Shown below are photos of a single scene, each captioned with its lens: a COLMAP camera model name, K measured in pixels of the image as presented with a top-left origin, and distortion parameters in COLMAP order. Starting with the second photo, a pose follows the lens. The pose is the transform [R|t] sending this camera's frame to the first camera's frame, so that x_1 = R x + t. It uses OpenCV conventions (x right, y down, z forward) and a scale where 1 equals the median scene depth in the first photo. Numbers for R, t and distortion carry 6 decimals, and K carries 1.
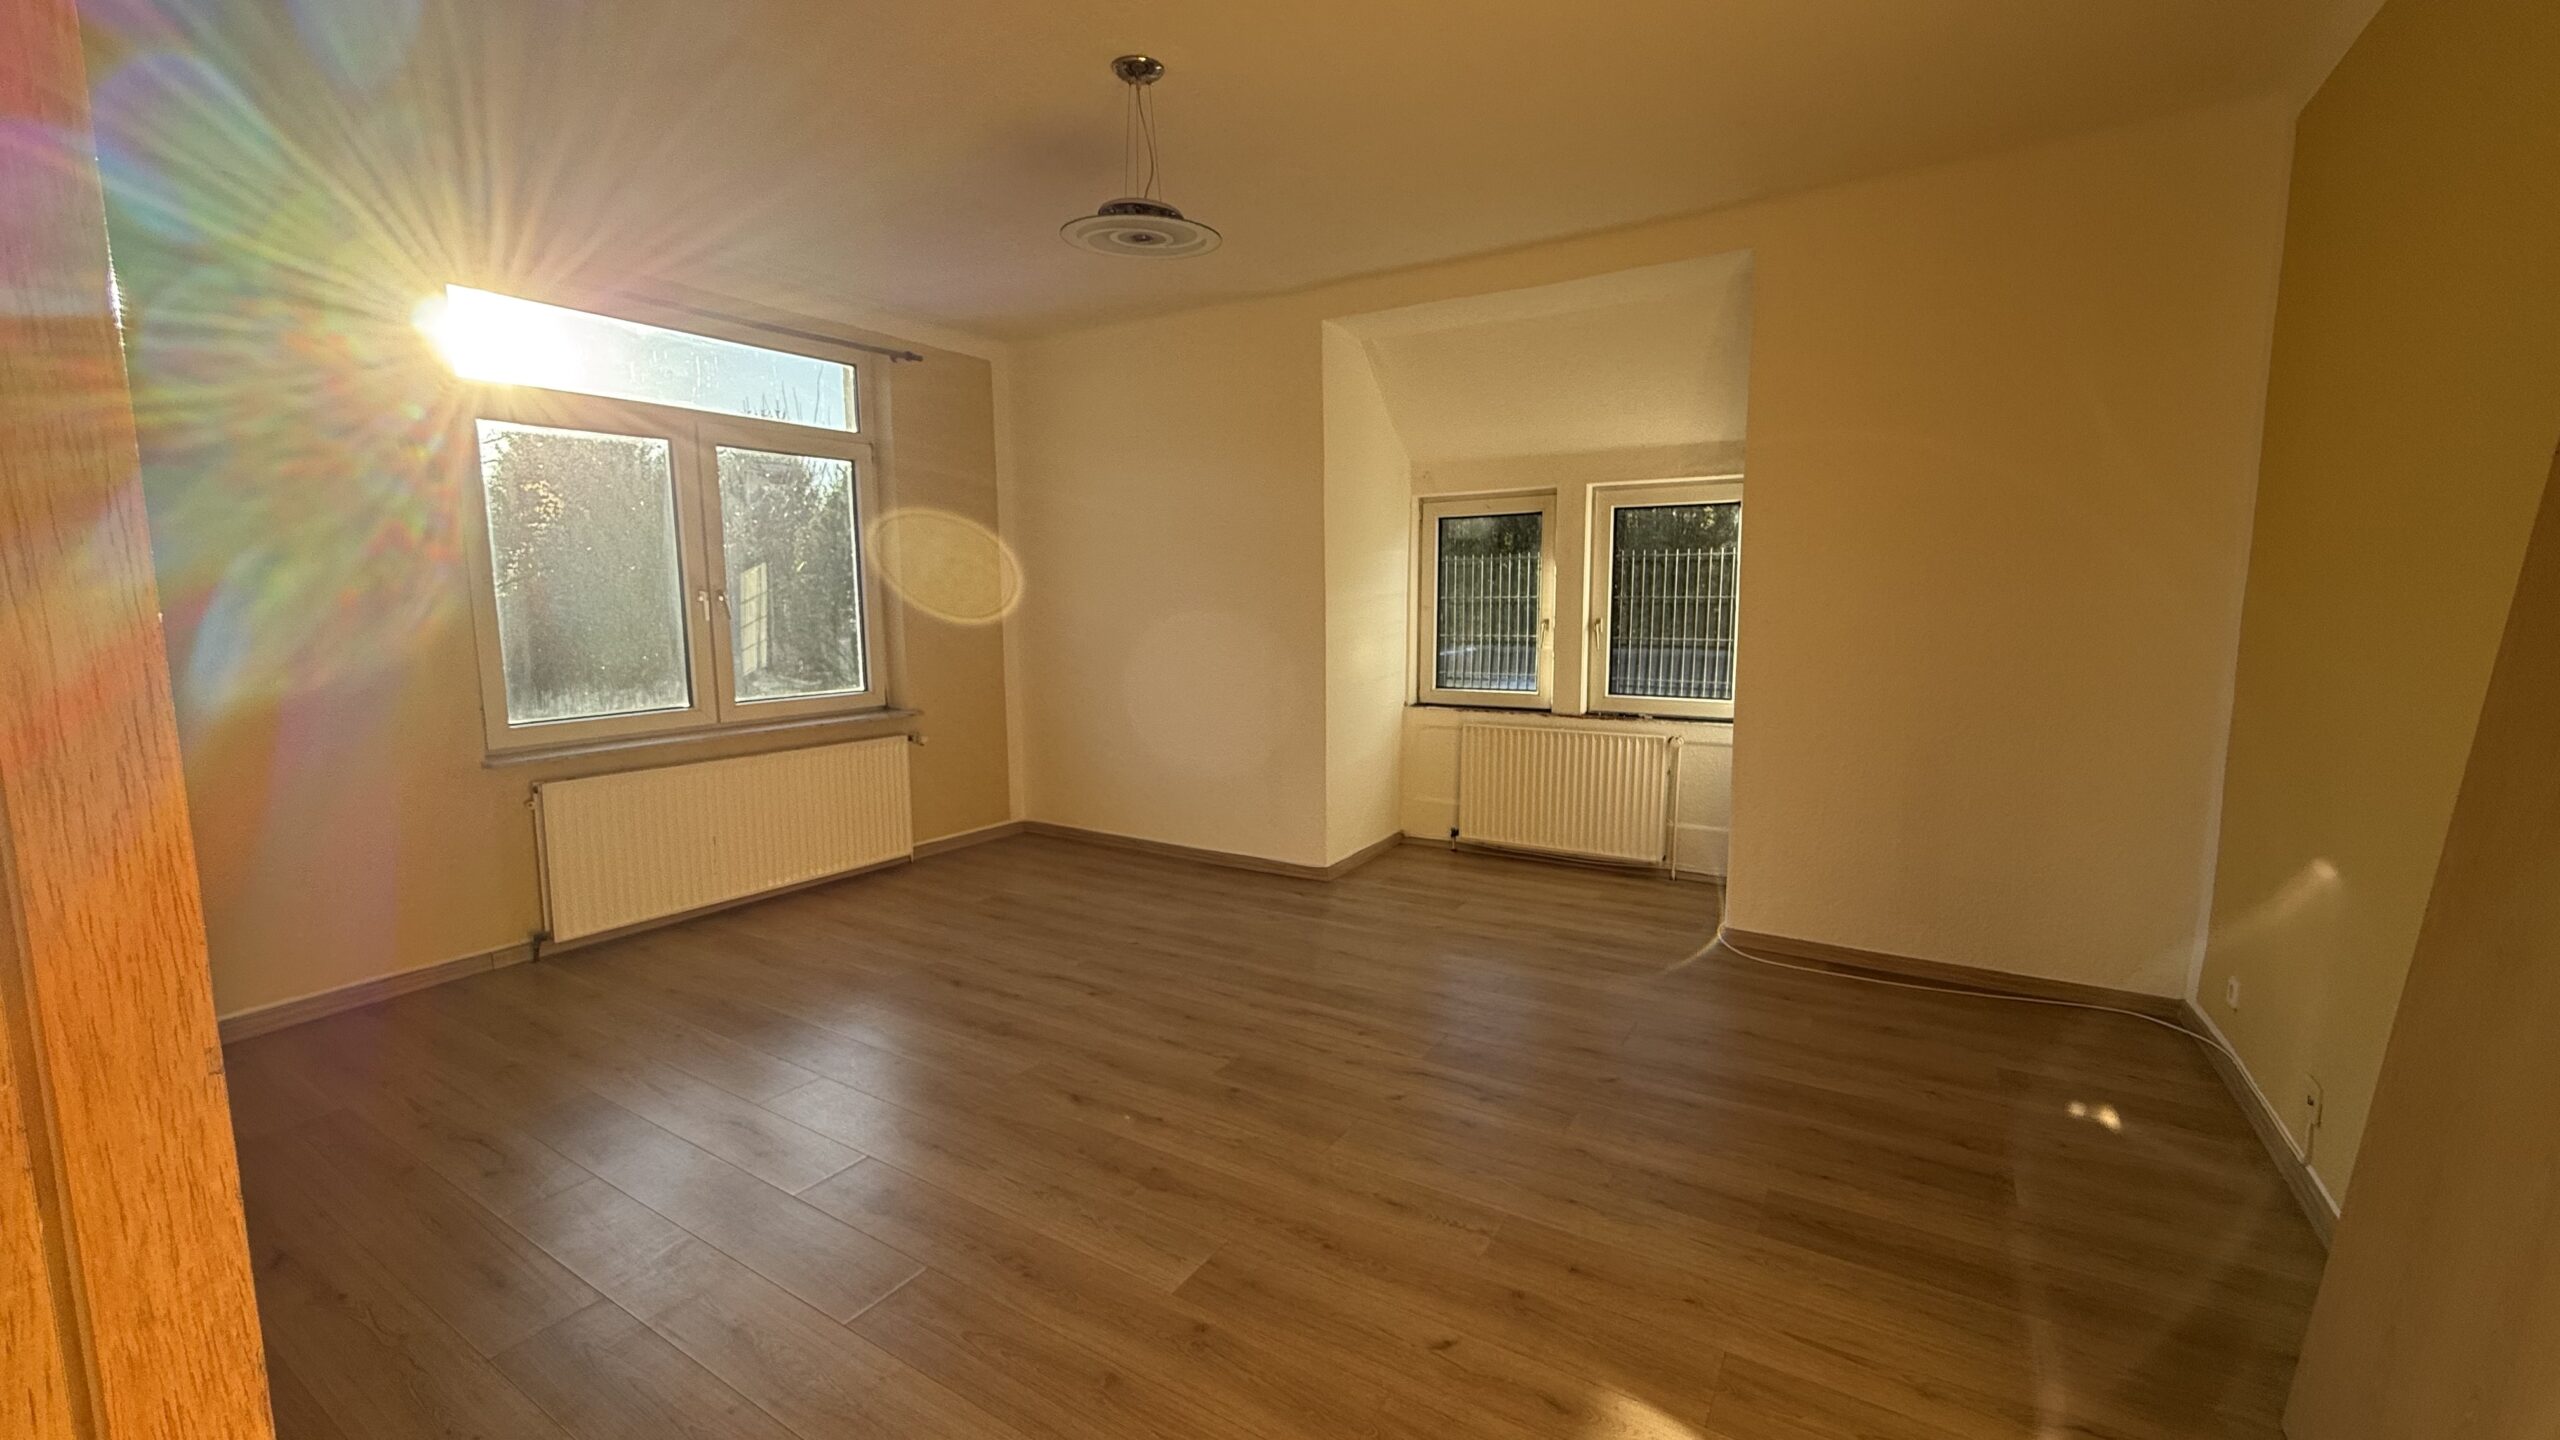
lens RADIAL K [[1018.6, 0, 1280.0], [0, 1018.6, 720.0], [0, 0, 1]] dist [0.000411, 0.000013]
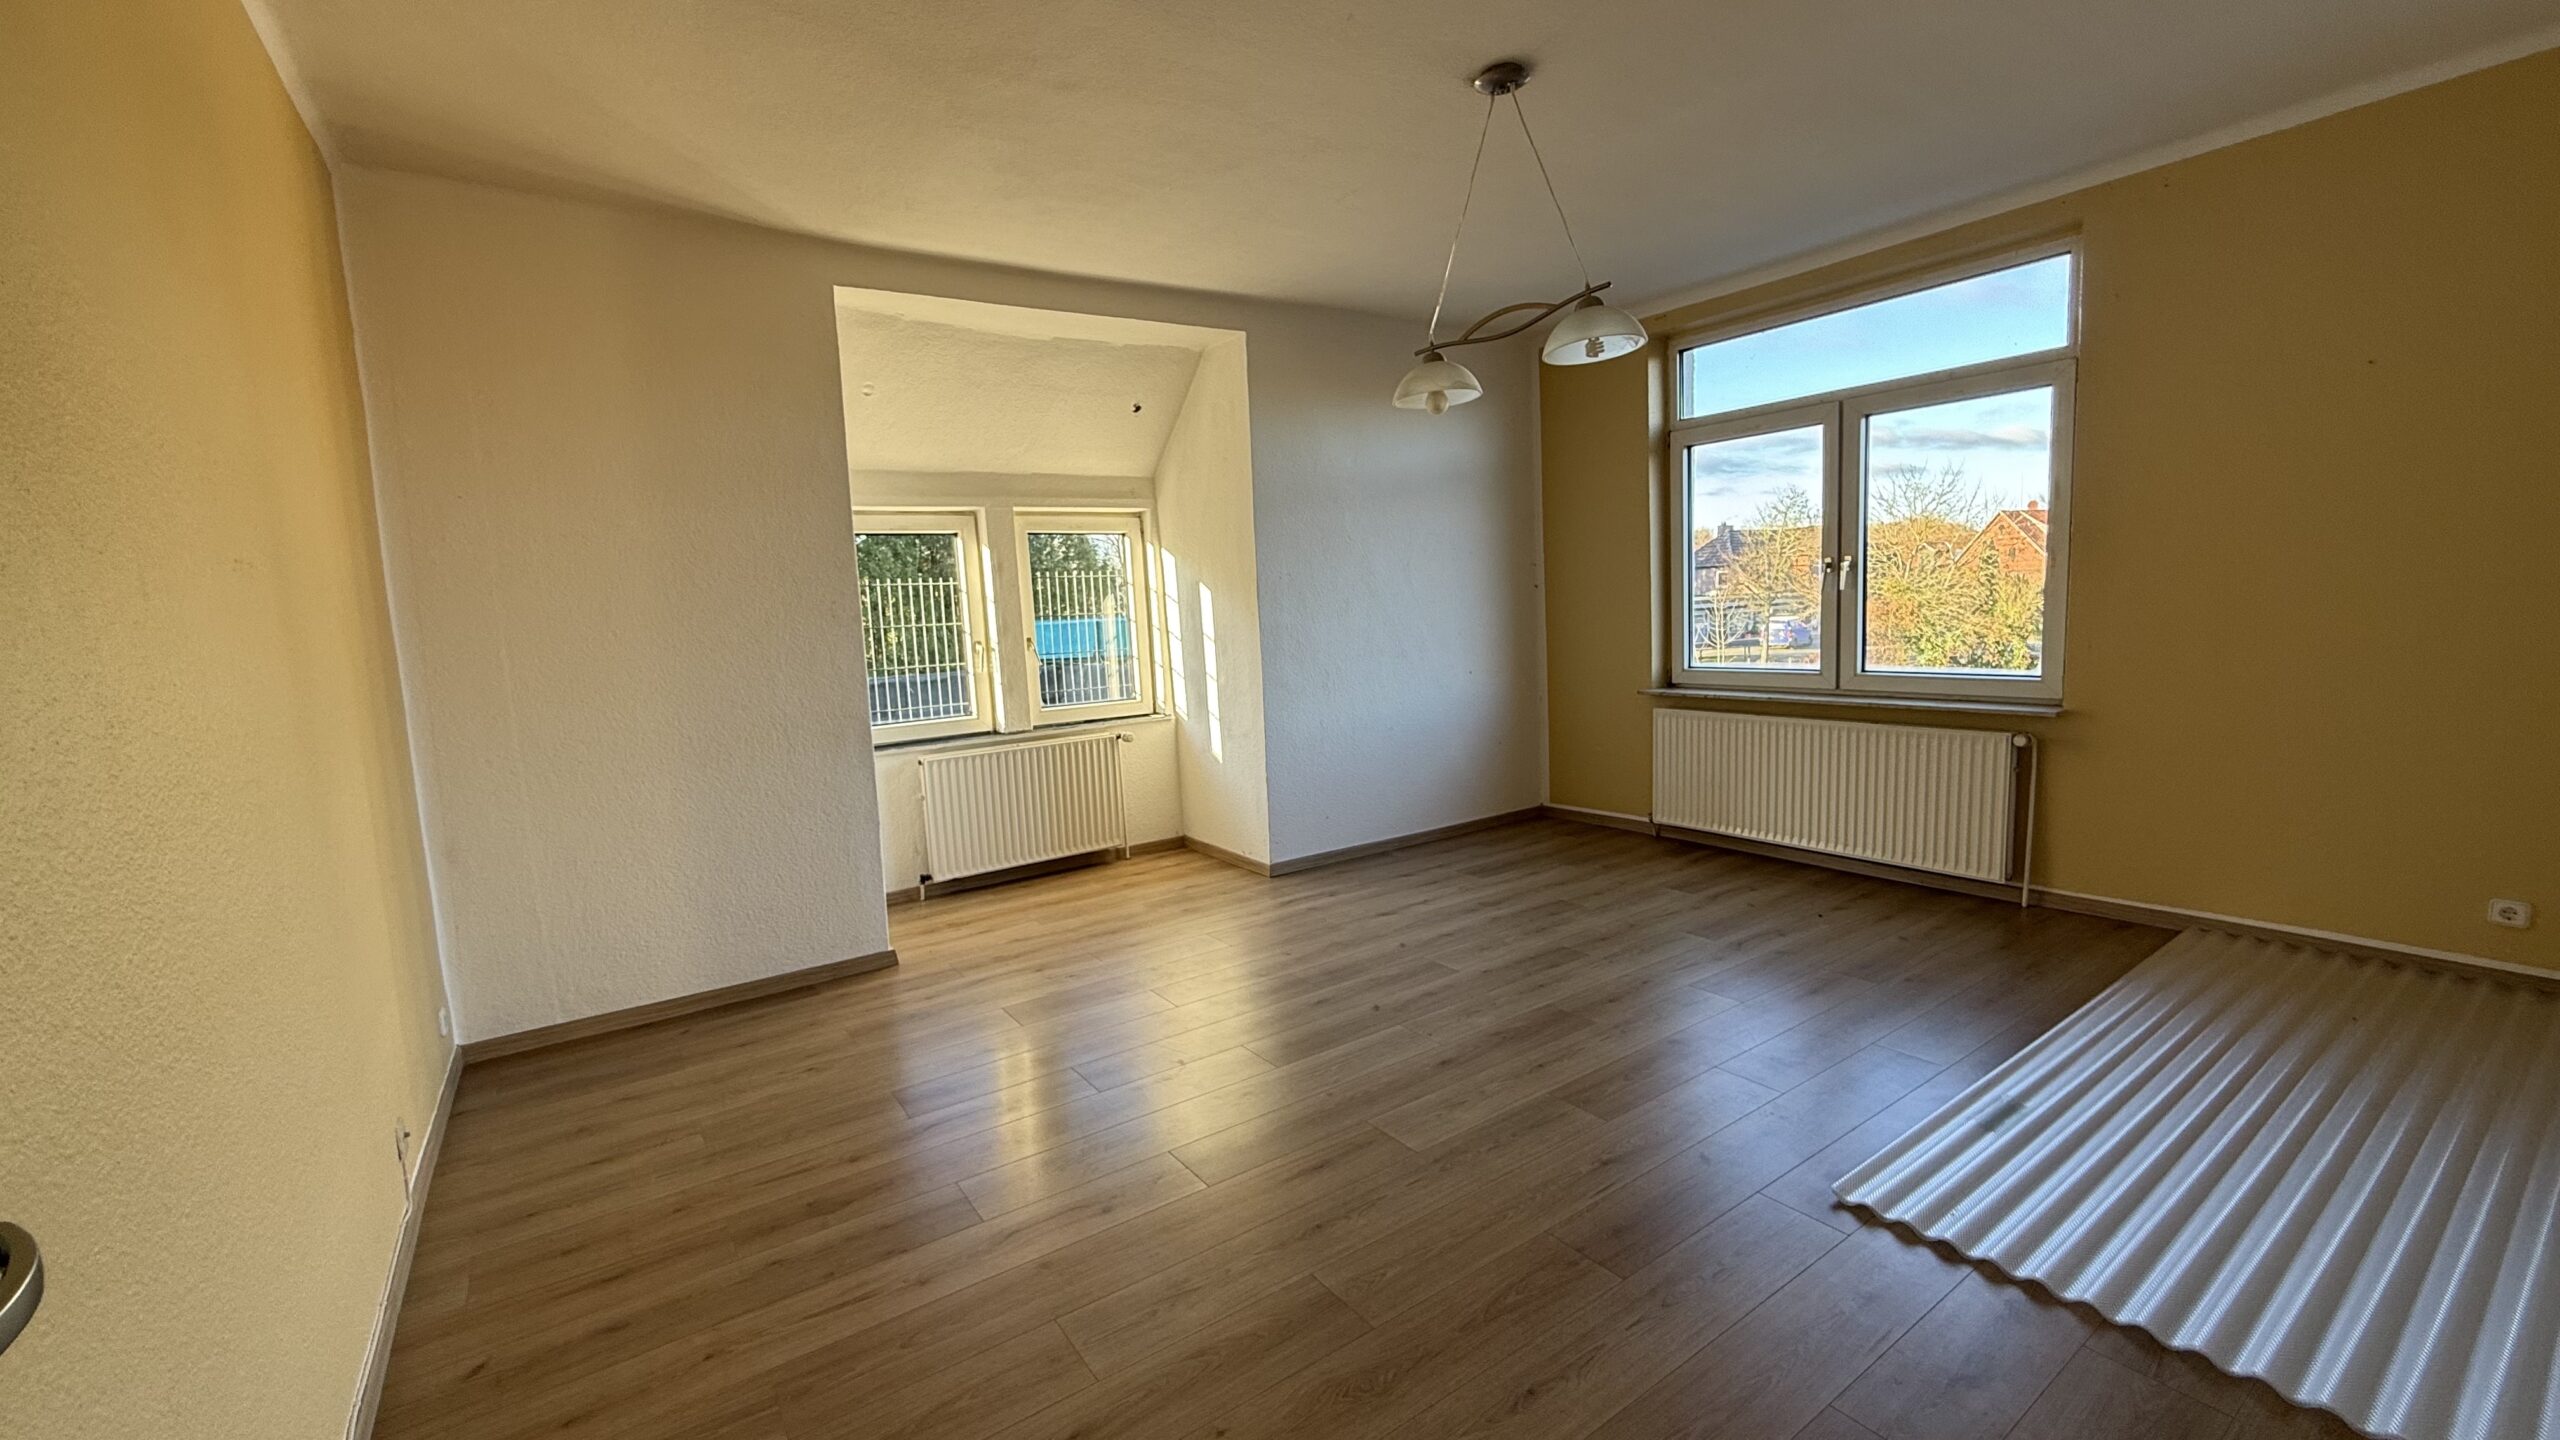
lens RADIAL K [[1018.6, 0, 1280.0], [0, 1018.6, 720.0], [0, 0, 1]] dist [0.000411, 0.000013]
pose [[0.386796, -0.130820, 0.912839, -0.551709], [0.164225, 0.983835, 0.071408, -0.045781], [-0.907424, 0.122291, 0.402028, 0.319232]]
